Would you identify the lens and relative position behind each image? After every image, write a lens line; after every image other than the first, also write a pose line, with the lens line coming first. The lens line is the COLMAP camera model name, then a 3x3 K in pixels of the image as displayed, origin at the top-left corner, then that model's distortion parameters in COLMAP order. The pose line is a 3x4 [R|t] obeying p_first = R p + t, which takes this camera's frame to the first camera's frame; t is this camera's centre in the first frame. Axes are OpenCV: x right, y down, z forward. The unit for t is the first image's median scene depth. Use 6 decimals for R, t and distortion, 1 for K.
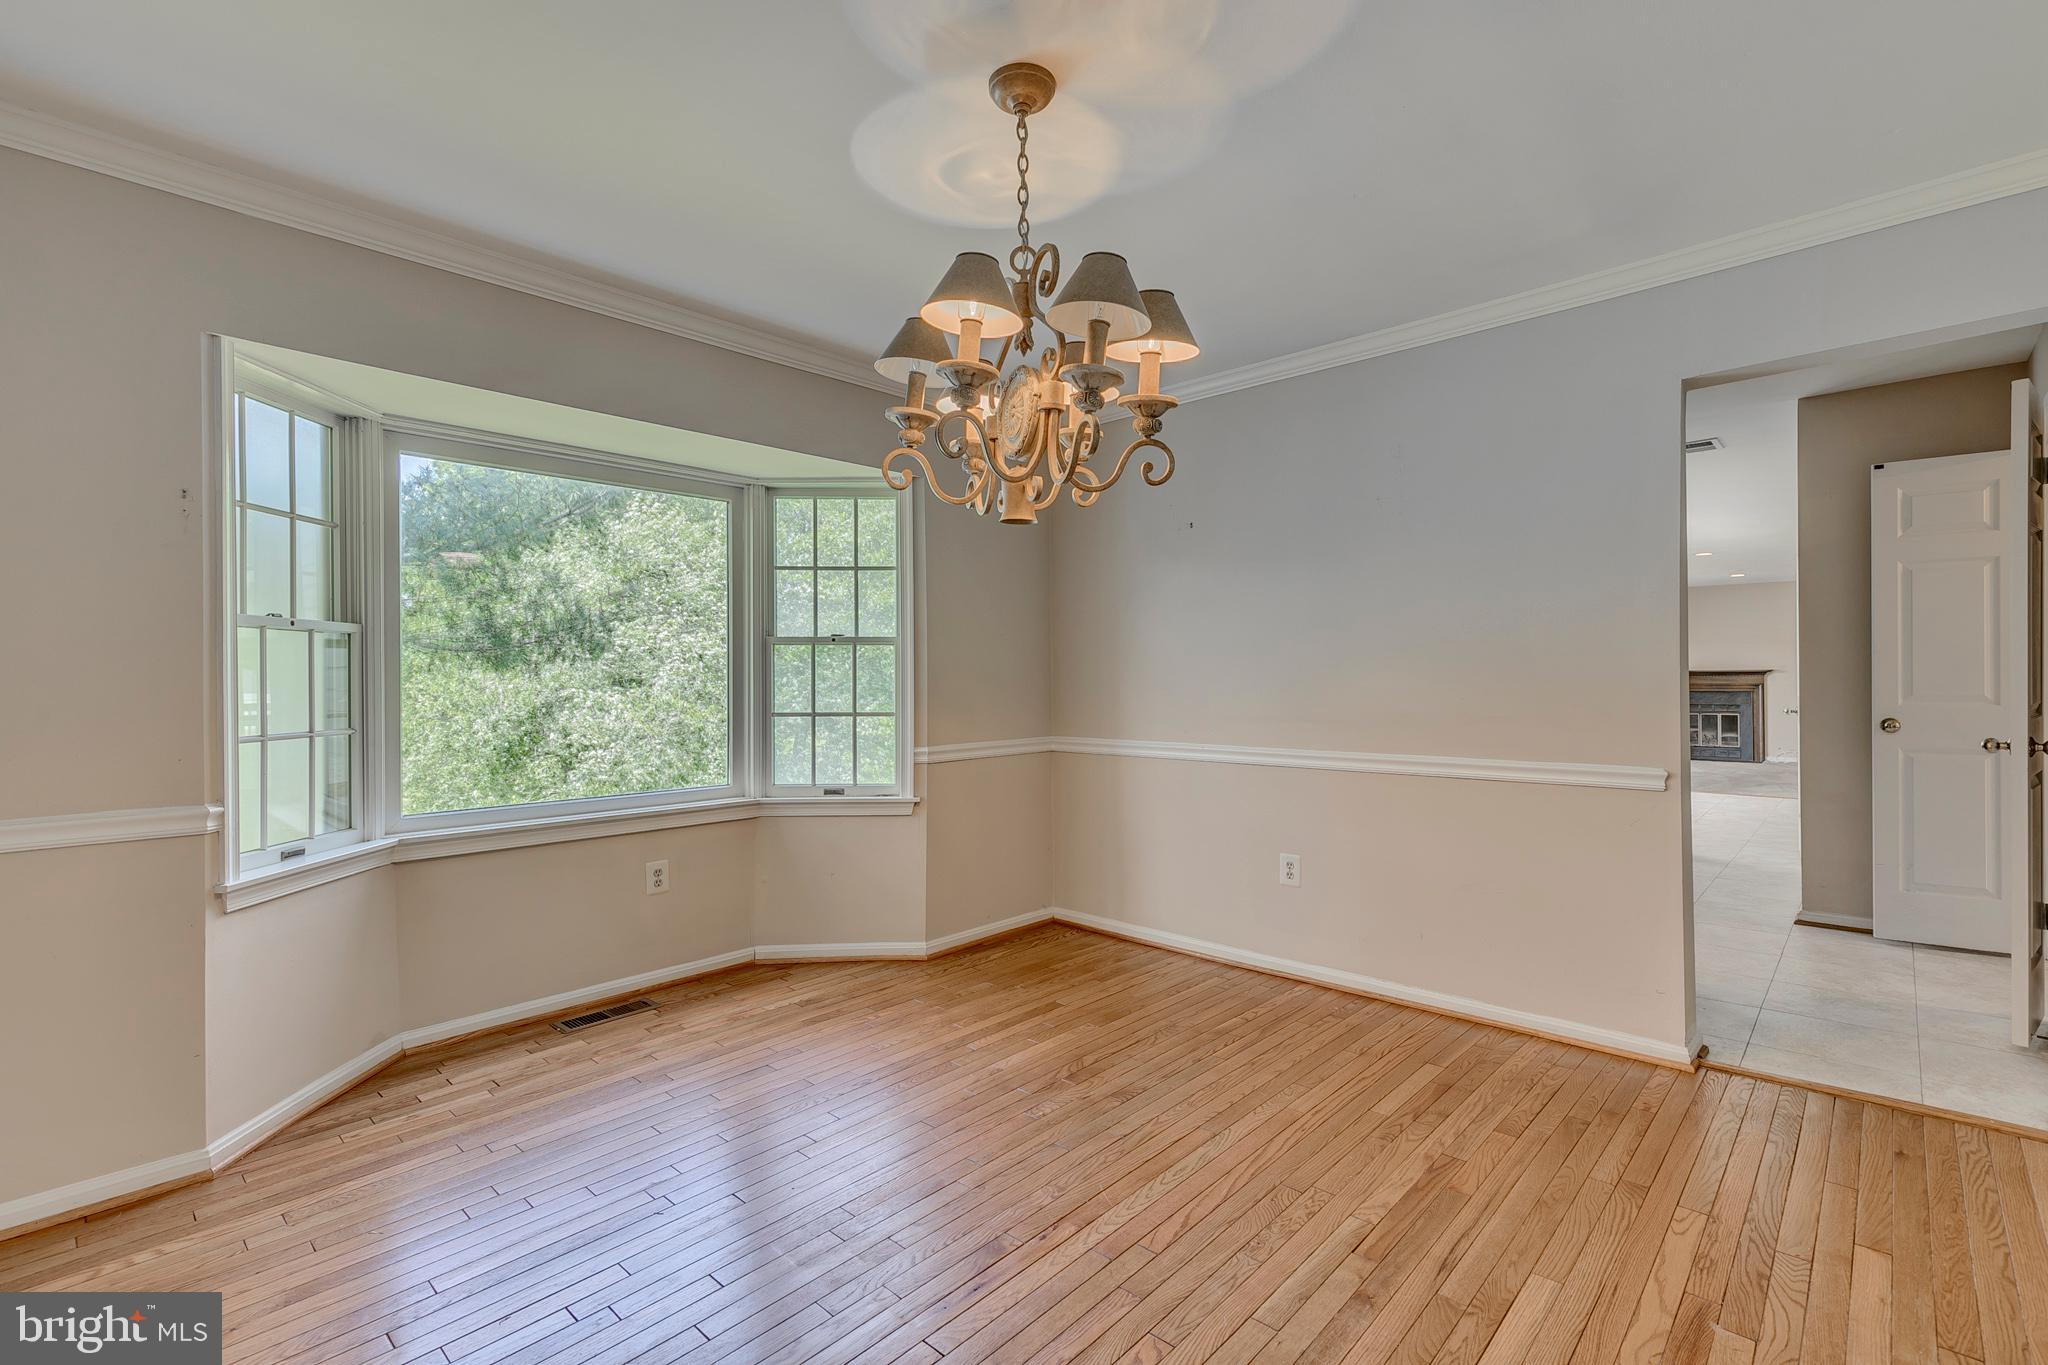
lens RADIAL K [[901.1, 0, 990.3], [0, 901.1, 669.7], [0, 0, 1]] dist [-0.000819, -0.000079]
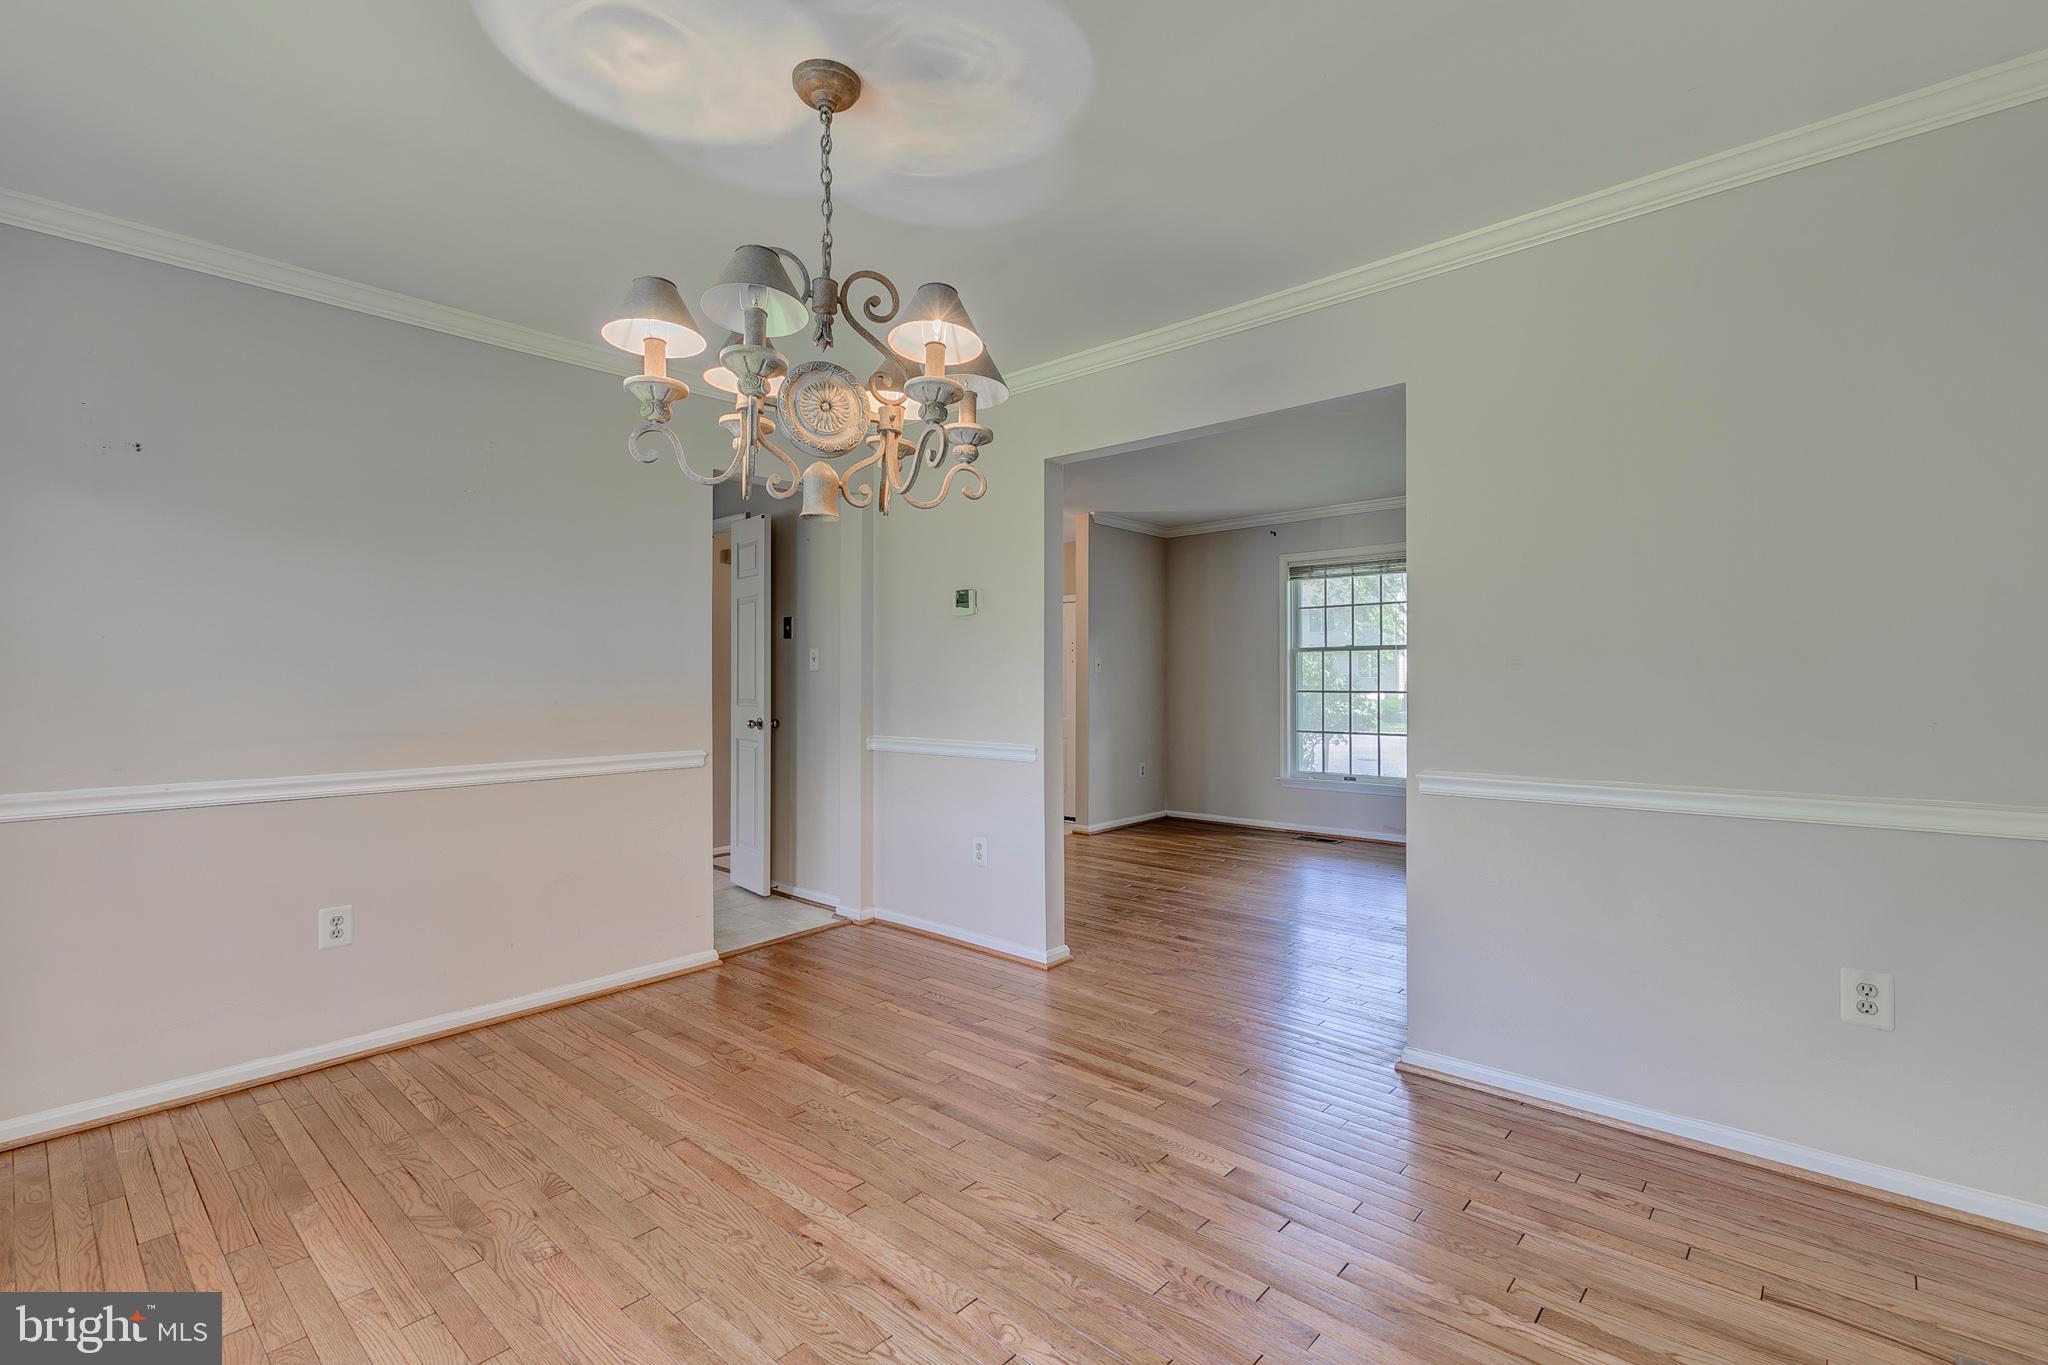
lens RADIAL K [[923.8, 0, 1036.0], [0, 923.8, 682.1], [0, 0, 1]] dist [0.002316, -0.000133]
pose [[-0.042096, 0.007935, 0.999082, -0.662949], [-0.001640, 0.999967, -0.008011, 0.018151], [-0.999112, -0.001976, -0.042082, 0.558294]]
